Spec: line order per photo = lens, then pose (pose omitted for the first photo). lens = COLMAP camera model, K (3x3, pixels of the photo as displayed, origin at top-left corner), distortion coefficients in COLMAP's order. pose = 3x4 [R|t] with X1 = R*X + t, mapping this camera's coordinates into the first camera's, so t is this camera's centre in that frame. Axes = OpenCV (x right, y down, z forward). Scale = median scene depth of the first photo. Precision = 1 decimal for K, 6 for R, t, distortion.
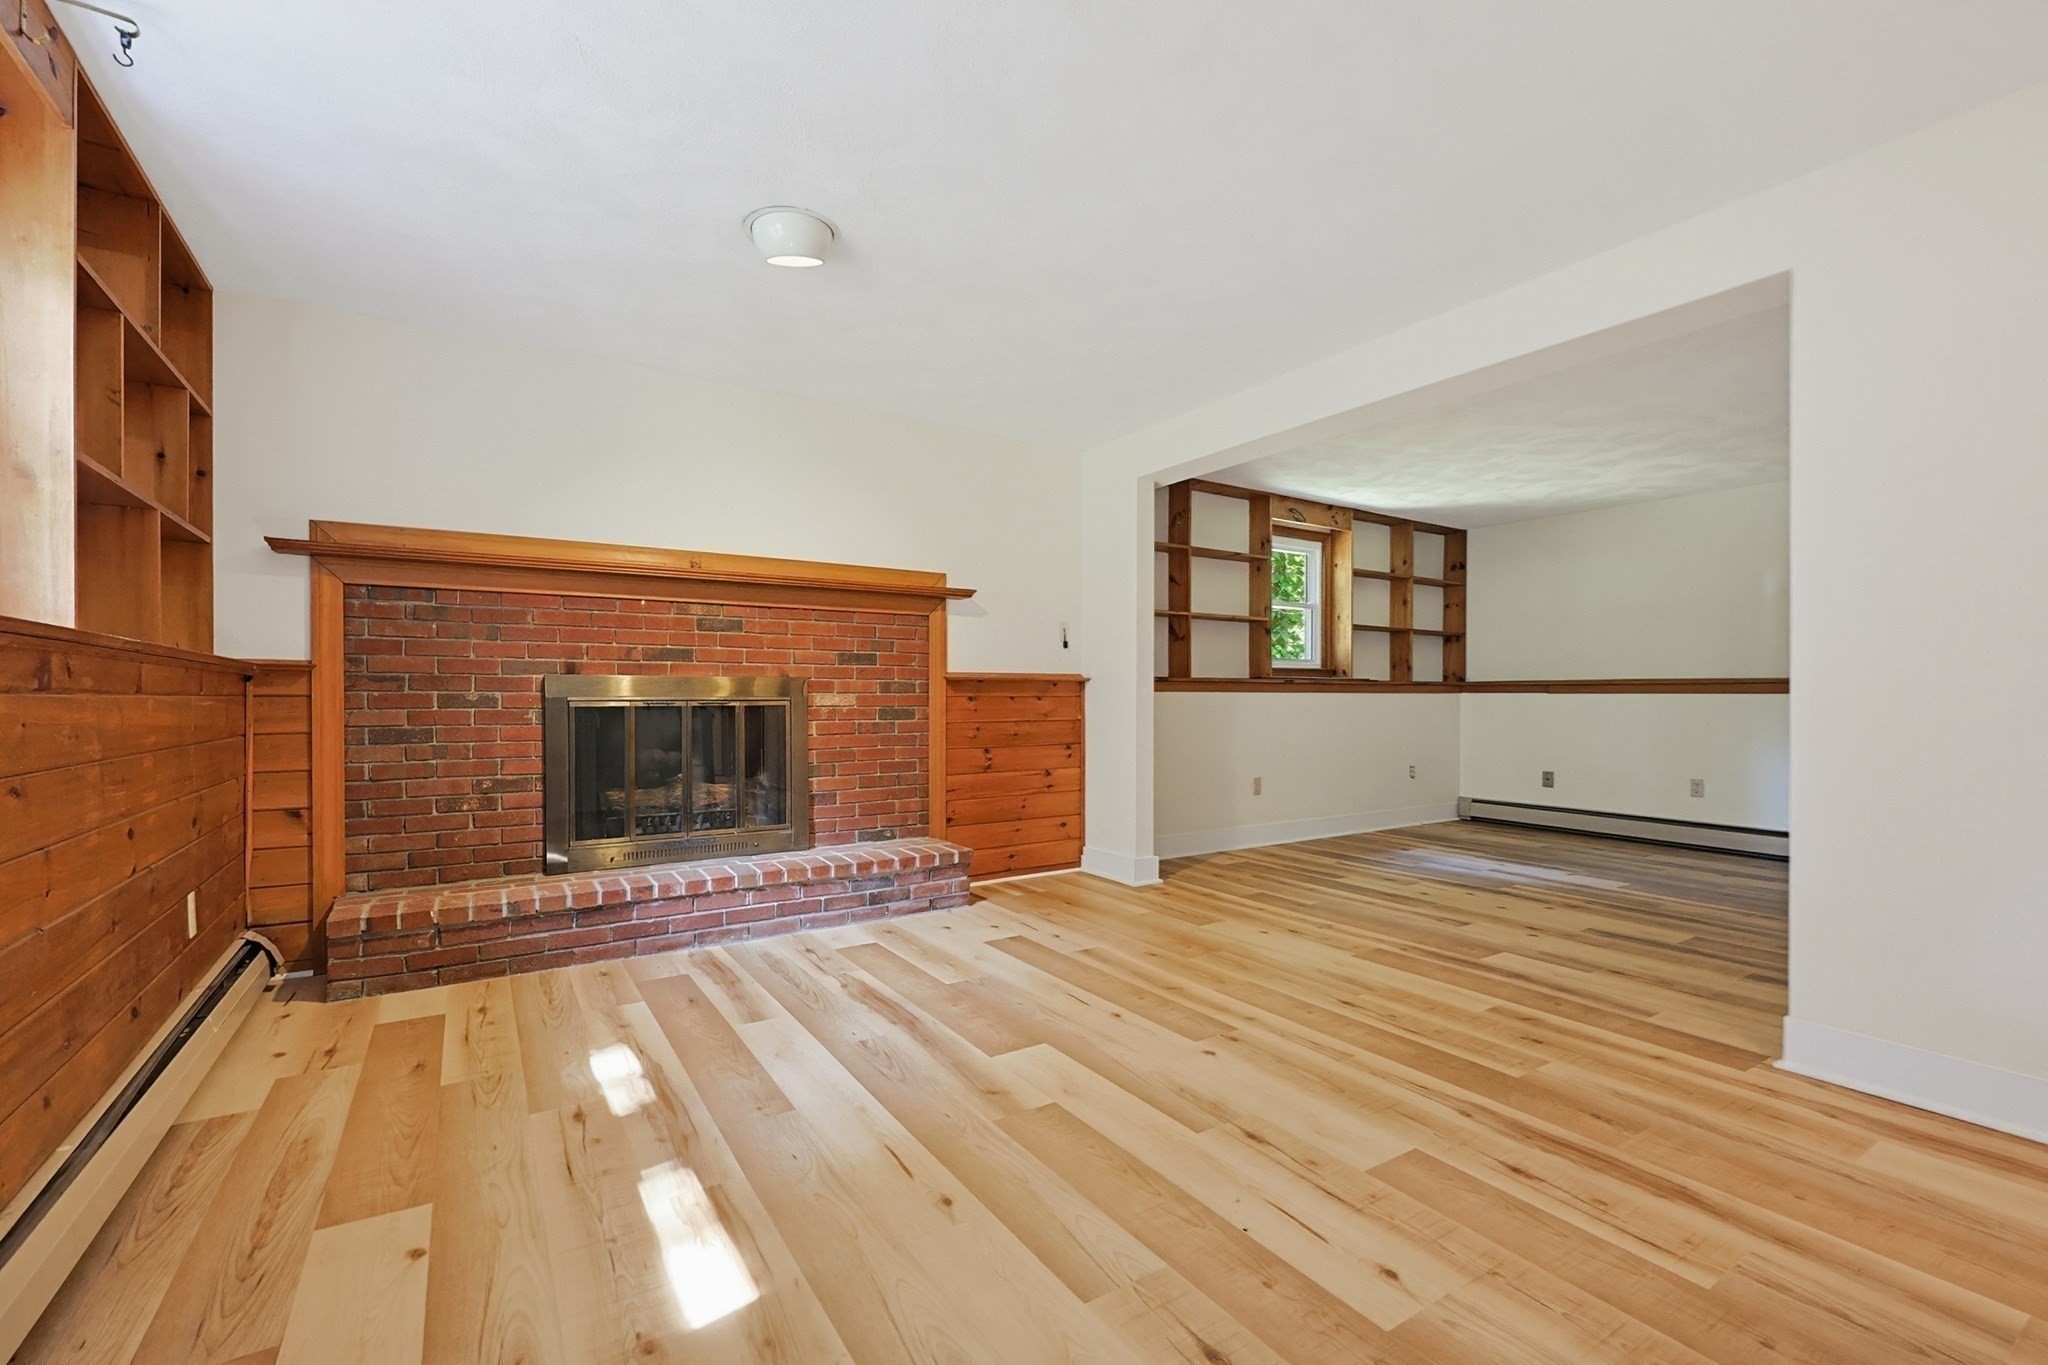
lens RADIAL K [[882.6, 0, 1037.1], [0, 882.6, 686.4], [0, 0, 1]] dist [-0.013342, -0.000238]
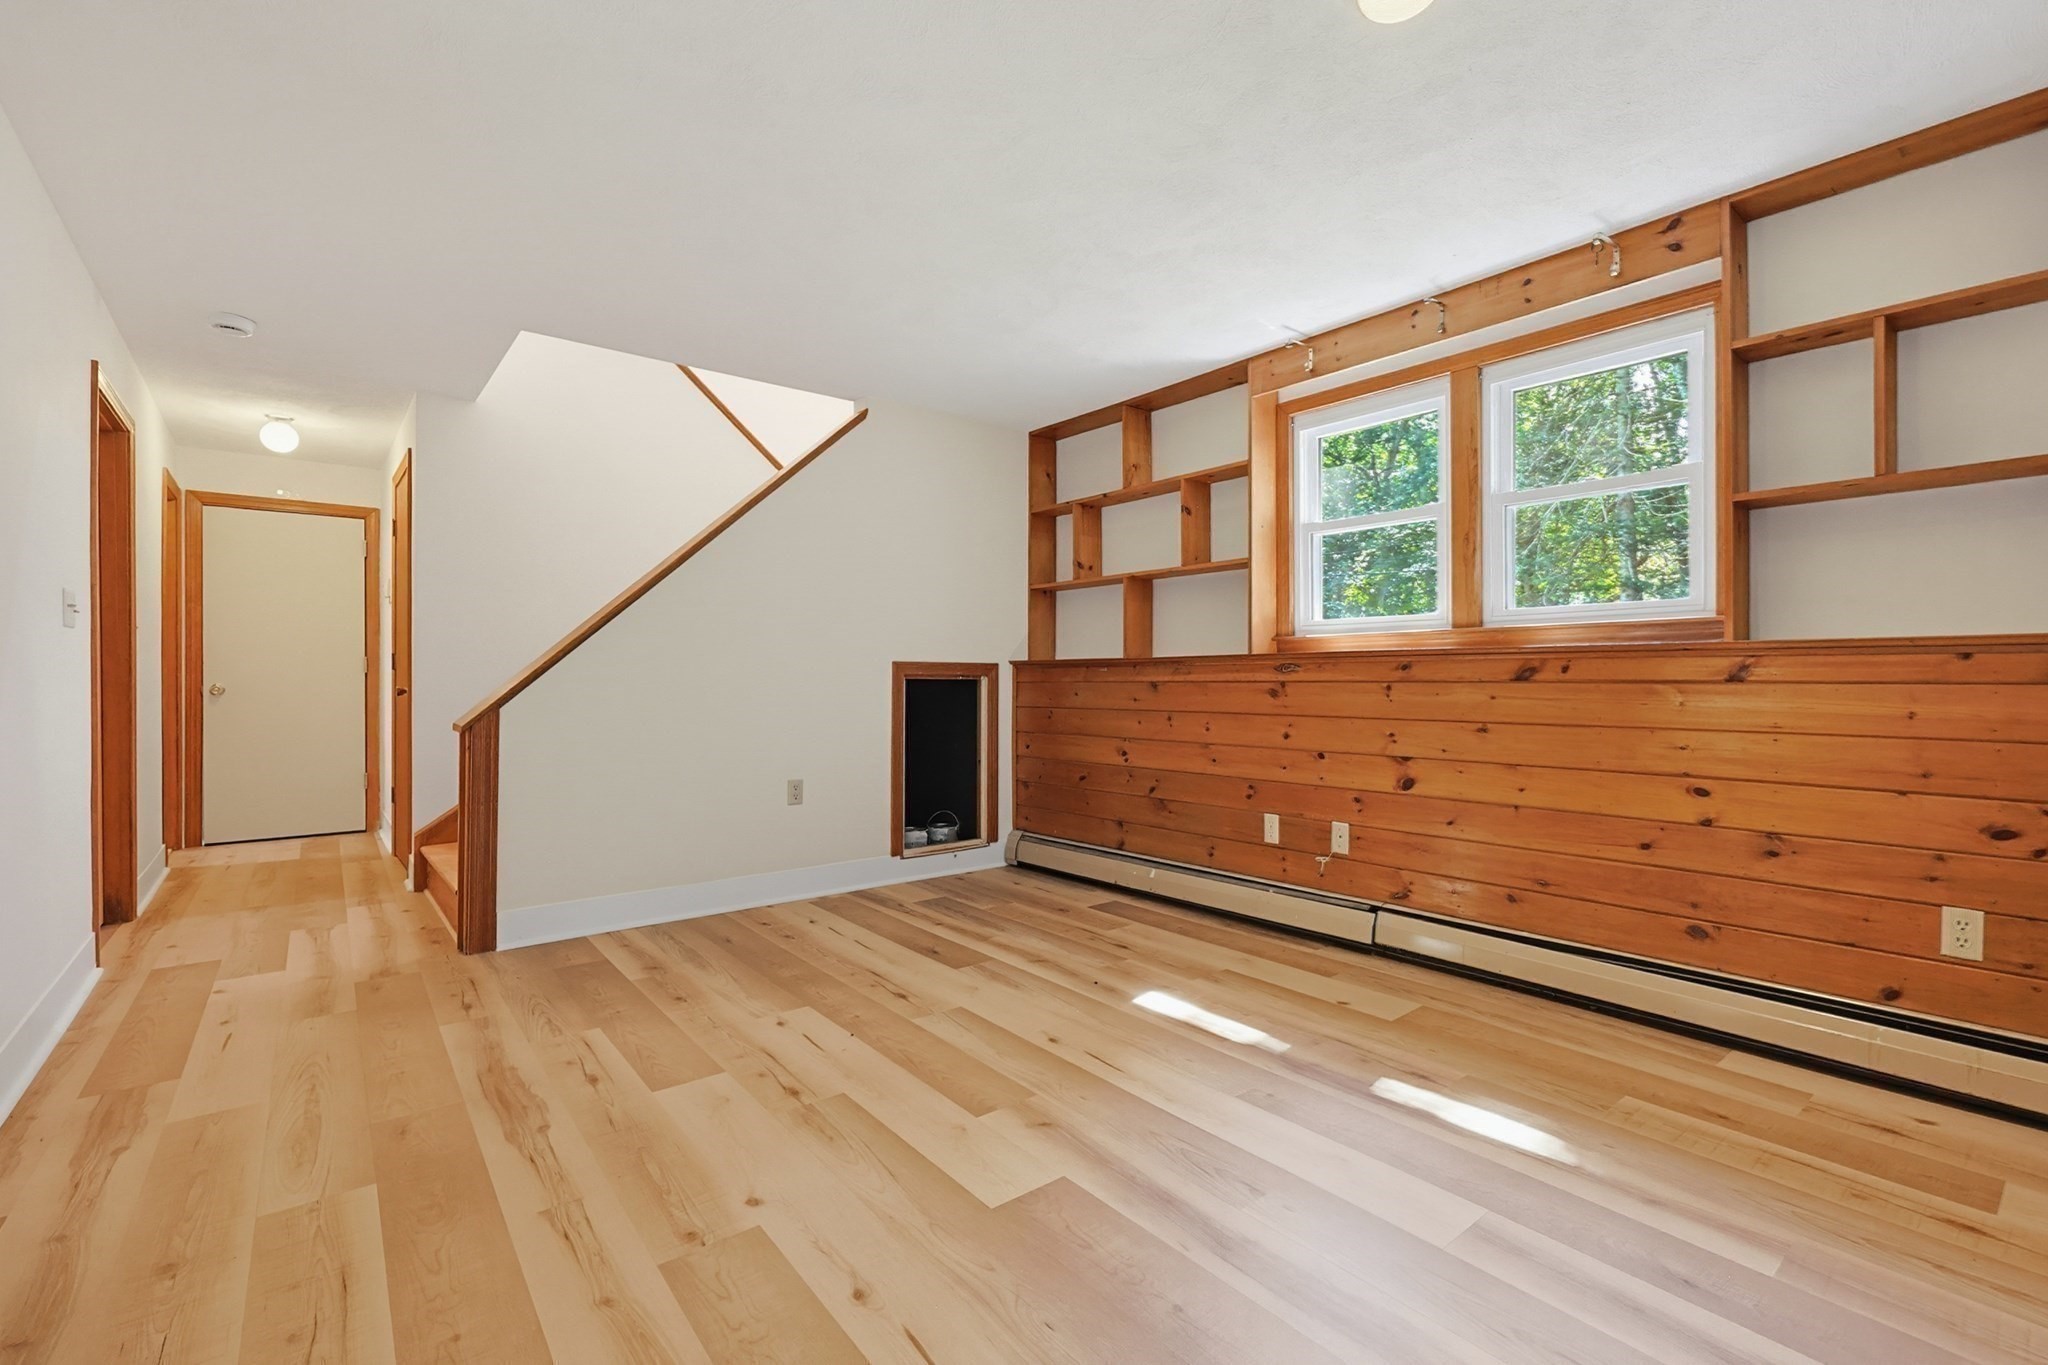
lens RADIAL K [[882.6, 0, 1037.1], [0, 882.6, 686.4], [0, 0, 1]] dist [-0.013342, -0.000238]
pose [[-0.996034, 0.002630, -0.088933, 0.039577], [0.003101, 0.999982, -0.005152, 0.016789], [0.088917, -0.005408, -0.996024, 1.997792]]
